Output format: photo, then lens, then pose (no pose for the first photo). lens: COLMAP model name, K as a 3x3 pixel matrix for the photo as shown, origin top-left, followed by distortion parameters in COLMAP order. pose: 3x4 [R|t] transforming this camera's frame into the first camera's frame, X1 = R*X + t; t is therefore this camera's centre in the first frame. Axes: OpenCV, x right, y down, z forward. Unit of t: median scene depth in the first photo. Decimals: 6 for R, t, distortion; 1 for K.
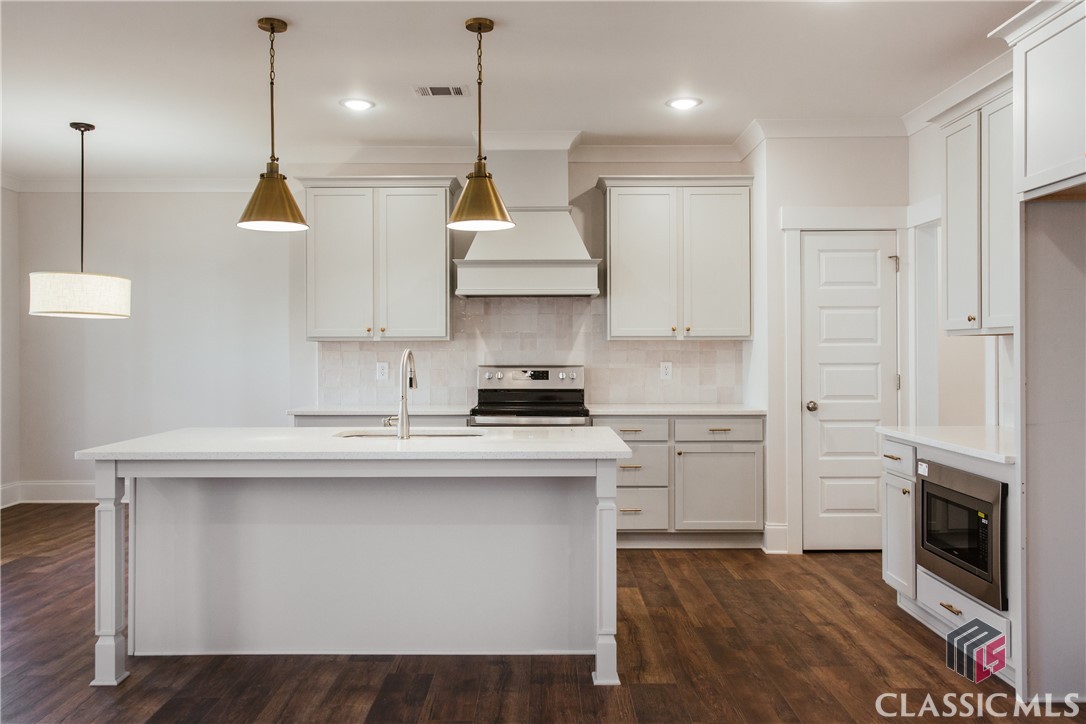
lens RADIAL K [[889.7, 0, 543.0], [0, 889.7, 362.0], [0, 0, 1]] dist [0.002233, -0.002968]
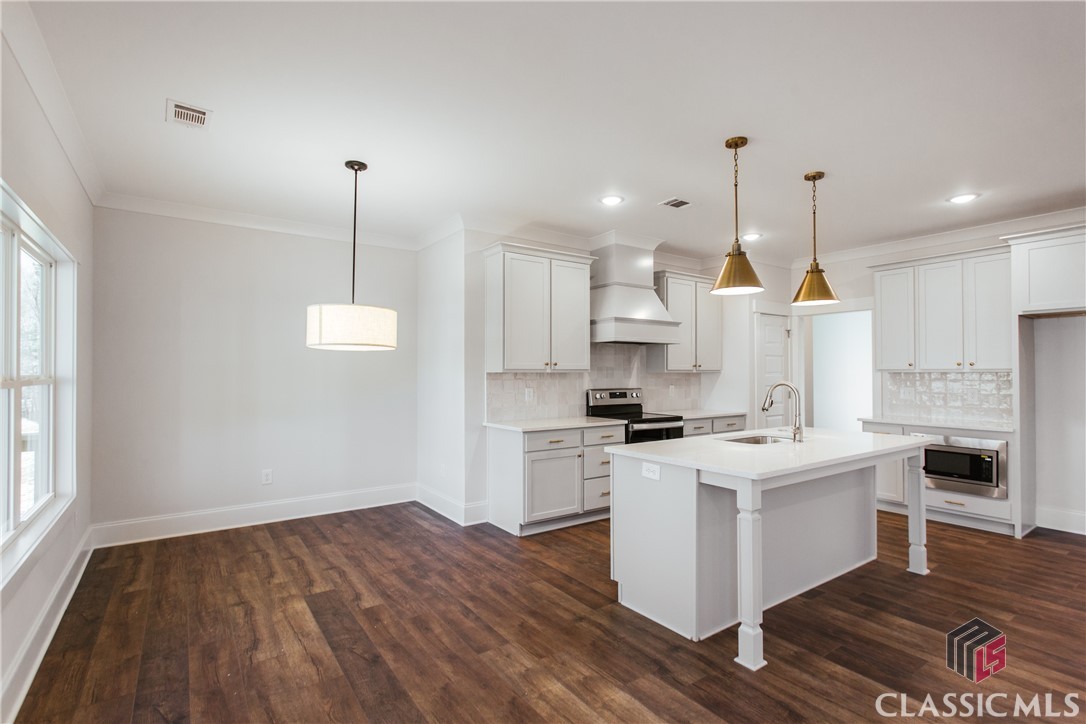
lens RADIAL K [[522.1, 0, 538.7], [0, 522.1, 380.8], [0, 0, 1]] dist [-0.027596, 0.000042]
pose [[0.825706, -0.002541, 0.564095, -0.682179], [0.008559, 0.999931, -0.008026, -0.003810], [-0.564036, 0.011455, 0.825671, 0.374933]]
